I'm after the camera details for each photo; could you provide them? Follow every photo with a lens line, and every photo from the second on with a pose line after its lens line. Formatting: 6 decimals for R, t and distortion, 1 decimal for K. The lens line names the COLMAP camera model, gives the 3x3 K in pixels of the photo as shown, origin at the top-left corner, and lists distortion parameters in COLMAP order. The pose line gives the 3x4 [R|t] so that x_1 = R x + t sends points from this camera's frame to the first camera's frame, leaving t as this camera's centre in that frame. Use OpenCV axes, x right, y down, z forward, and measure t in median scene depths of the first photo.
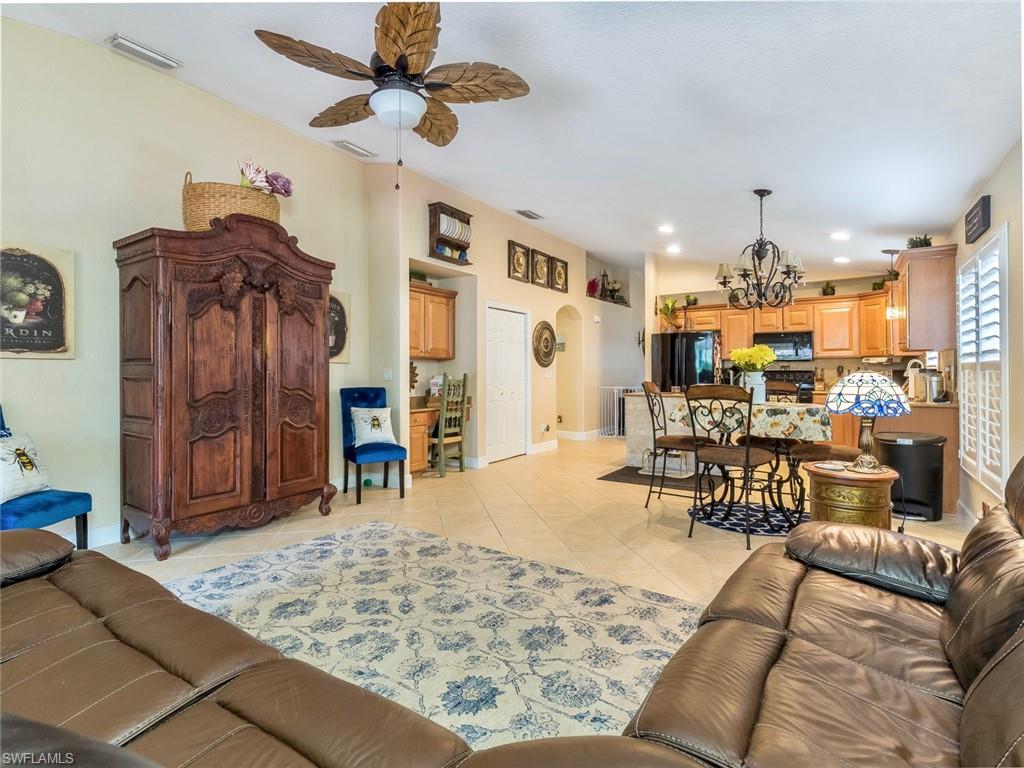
lens RADIAL K [[506.7, 0, 502.0], [0, 506.7, 366.1], [0, 0, 1]] dist [0.006176, -0.000233]
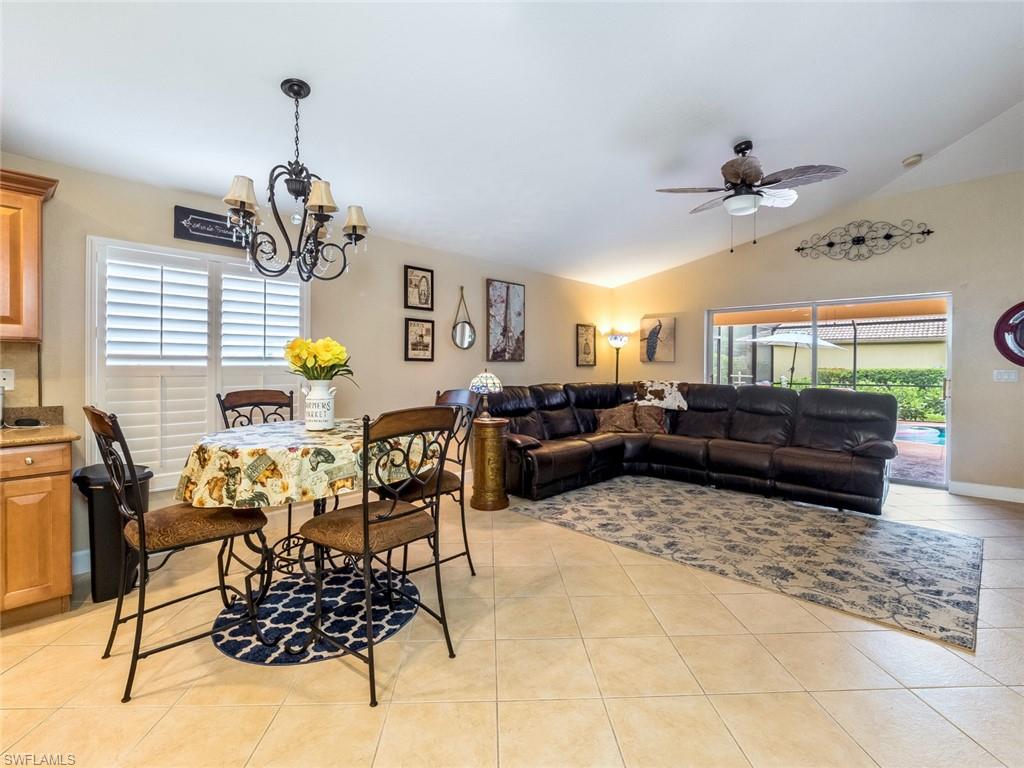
lens RADIAL K [[484.8, 0, 508.0], [0, 484.8, 367.3], [0, 0, 1]] dist [0.007066, -0.007227]
pose [[-0.988847, -0.001752, 0.148924, 0.245171], [-0.002602, 0.999981, -0.005508, 0.000277], [-0.148912, -0.005834, -0.988833, 2.235073]]
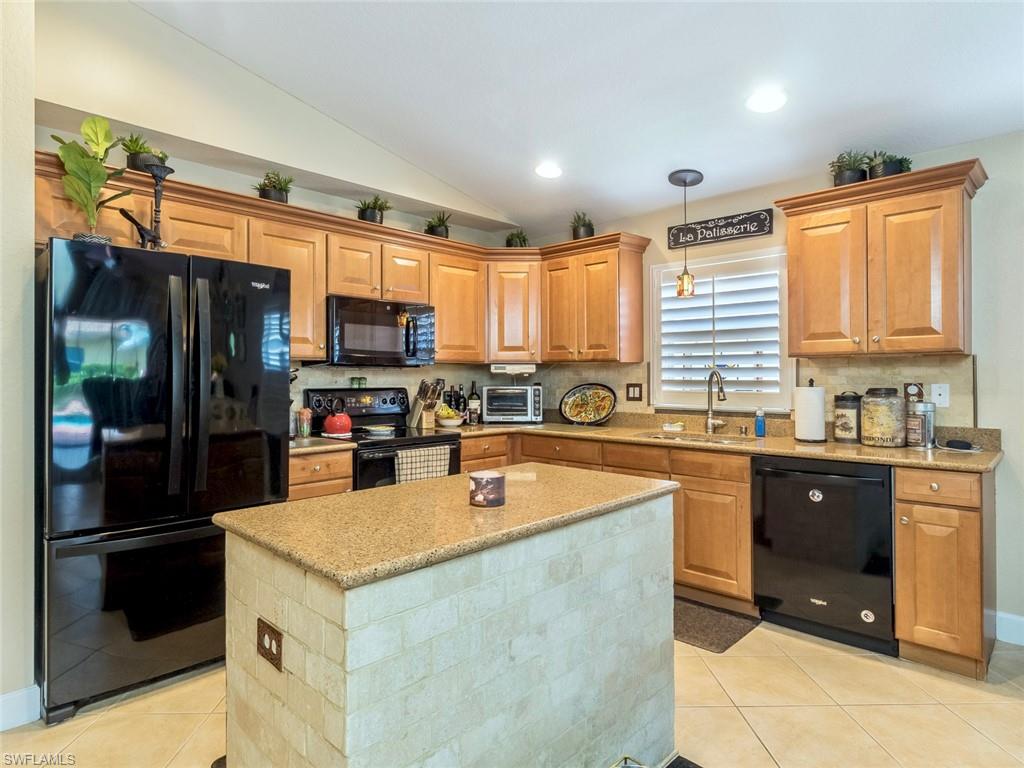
lens RADIAL K [[595.5, 0, 506.9], [0, 595.5, 373.2], [0, 0, 1]] dist [-0.002006, -0.000498]
pose [[0.176284, 0.007865, 0.984308, 0.171302], [-0.007858, 0.999947, -0.006583, -0.004657], [-0.984308, -0.006574, 0.176337, 2.033088]]
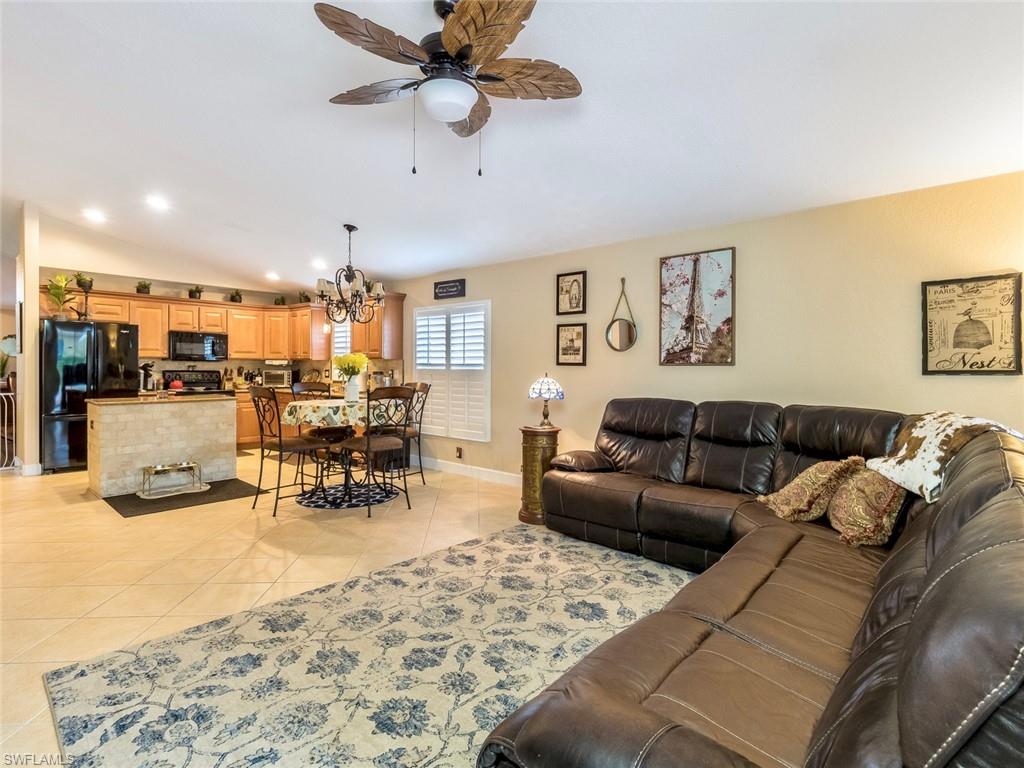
lens RADIAL K [[522.6, 0, 506.5], [0, 522.6, 371.8], [0, 0, 1]] dist [-0.000794, -0.001702]
pose [[0.130105, -0.004275, 0.991491, -0.983069], [-0.017473, 0.999826, 0.006603, -0.015349], [-0.991346, -0.018184, 0.130007, 0.669804]]
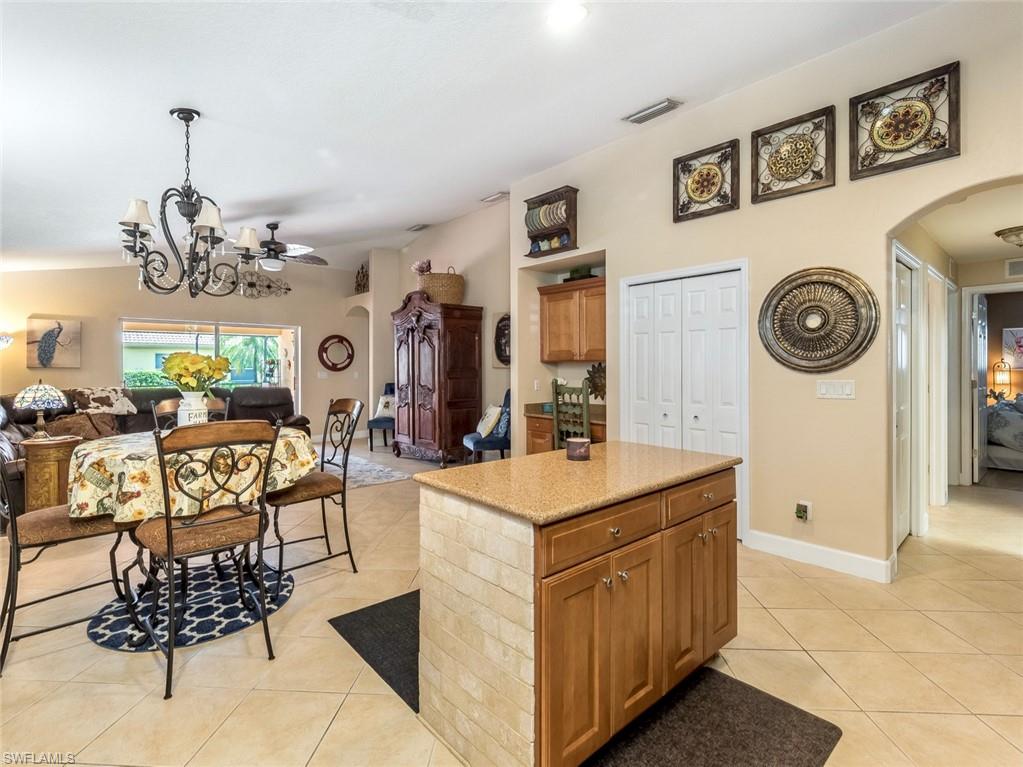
lens RADIAL K [[484.3, 0, 507.5], [0, 484.3, 366.8], [0, 0, 1]] dist [0.007066, -0.007227]
pose [[-0.234093, 0.004581, -0.972203, 1.470049], [0.014211, 0.999898, 0.001289, -0.020893], [0.972110, -0.013515, -0.234134, 2.225583]]
